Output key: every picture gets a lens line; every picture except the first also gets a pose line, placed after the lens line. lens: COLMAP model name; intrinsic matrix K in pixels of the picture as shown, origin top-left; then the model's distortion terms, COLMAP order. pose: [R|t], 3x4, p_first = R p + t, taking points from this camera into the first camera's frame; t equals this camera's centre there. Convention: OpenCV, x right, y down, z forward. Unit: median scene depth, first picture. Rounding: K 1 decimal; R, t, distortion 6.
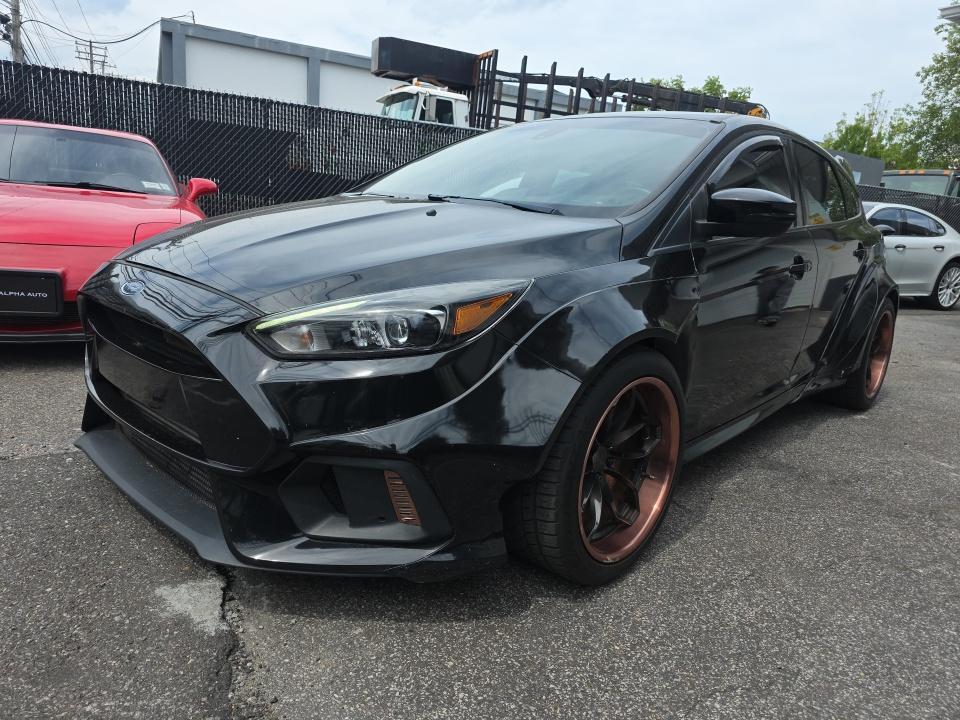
lens RADIAL K [[673.4, 0, 484.3], [0, 673.4, 358.3], [0, 0, 1]] dist [0.012425, -0.012967]
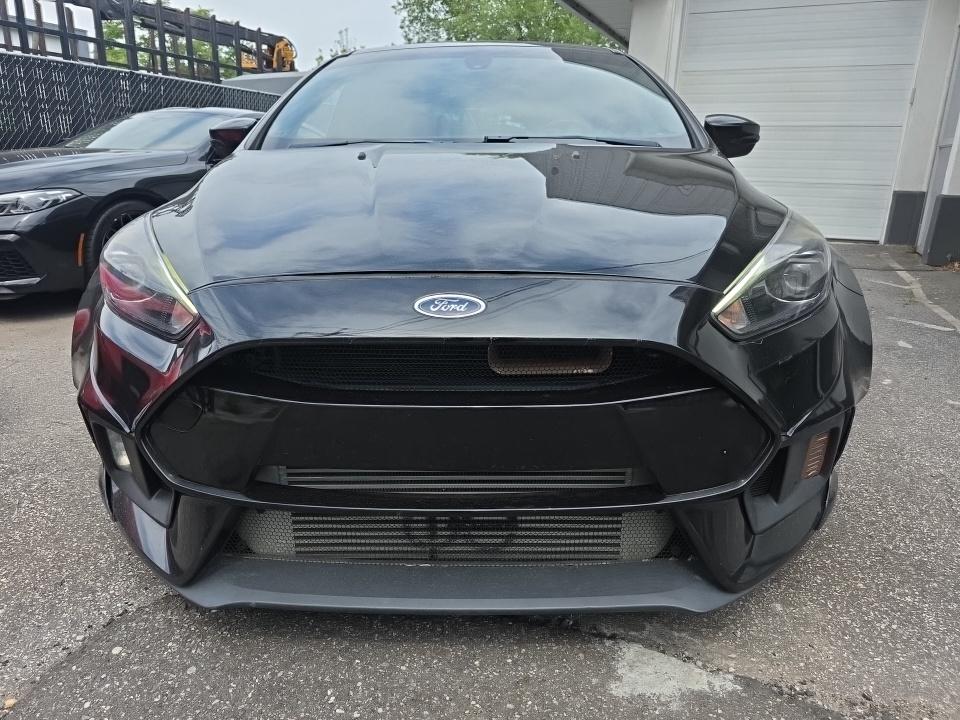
lens RADIAL K [[673.4, 0, 482.0], [0, 673.4, 364.9], [0, 0, 1]] dist [0.012425, -0.012967]
pose [[0.739847, -0.264283, 0.618693, -1.005619], [0.206358, 0.964430, 0.165202, -0.164486], [-0.640346, 0.005448, 0.768067, 0.550836]]
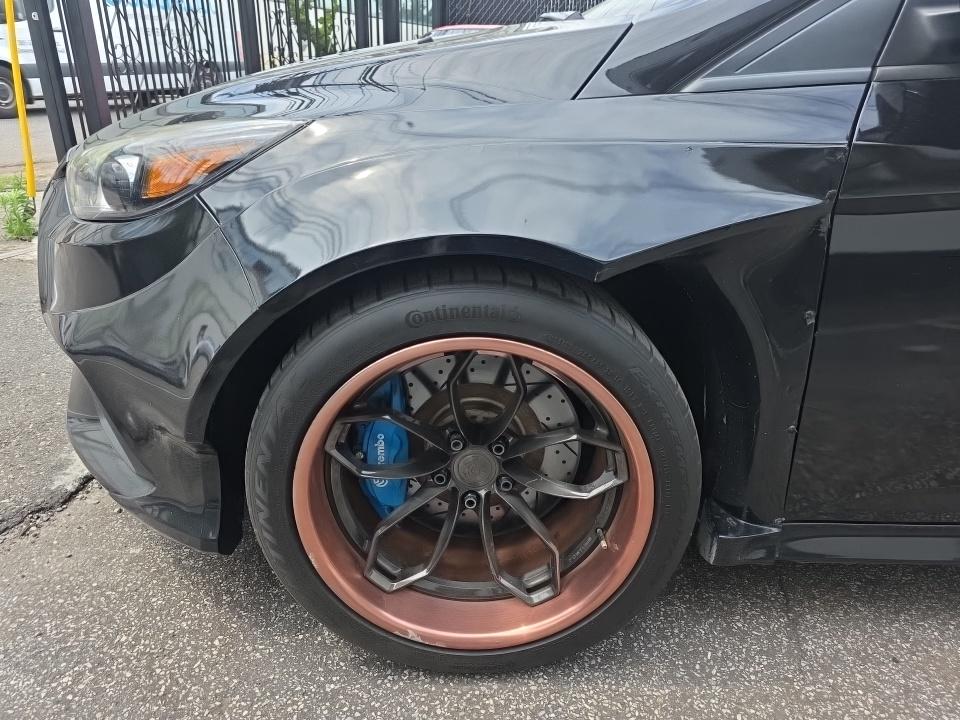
lens RADIAL K [[673.4, 0, 477.7], [0, 673.4, 358.9], [0, 0, 1]] dist [0.012425, -0.012967]
pose [[0.677862, 0.232094, -0.697592, 0.649924], [-0.156082, 0.972663, 0.171945, -0.042363], [0.718430, -0.007673, 0.695557, 0.736093]]
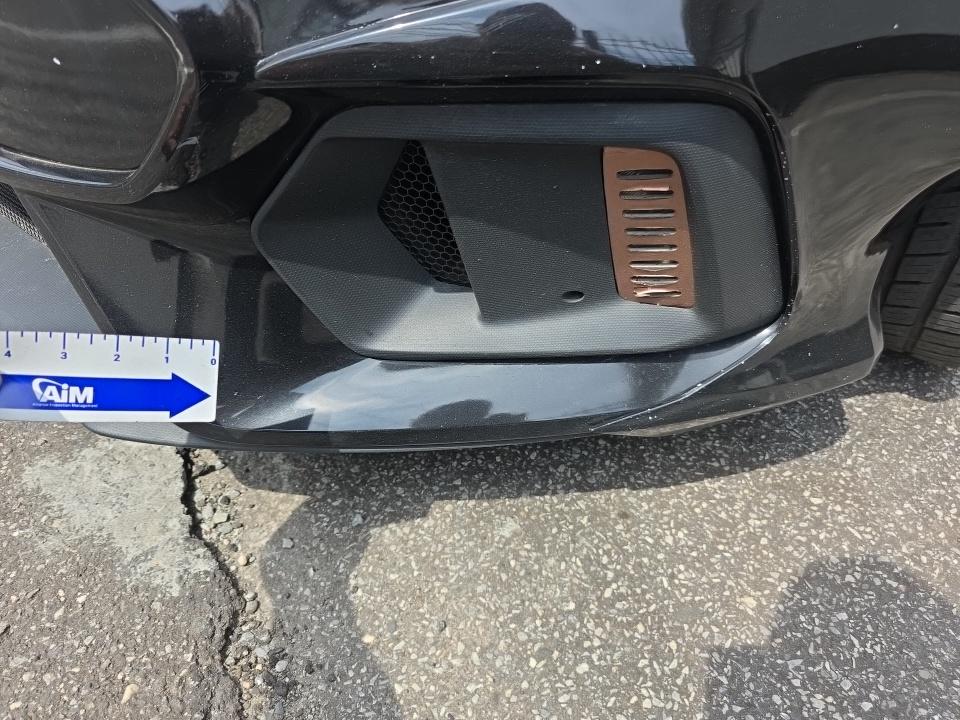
lens RADIAL K [[673.4, 0, 481.3], [0, 673.4, 360.6], [0, 0, 1]] dist [0.012425, -0.012967]
pose [[0.997243, -0.074074, 0.004354, -0.202775], [0.063806, 0.885997, 0.459280, 0.106399], [-0.037878, -0.457736, 0.888281, 0.673564]]
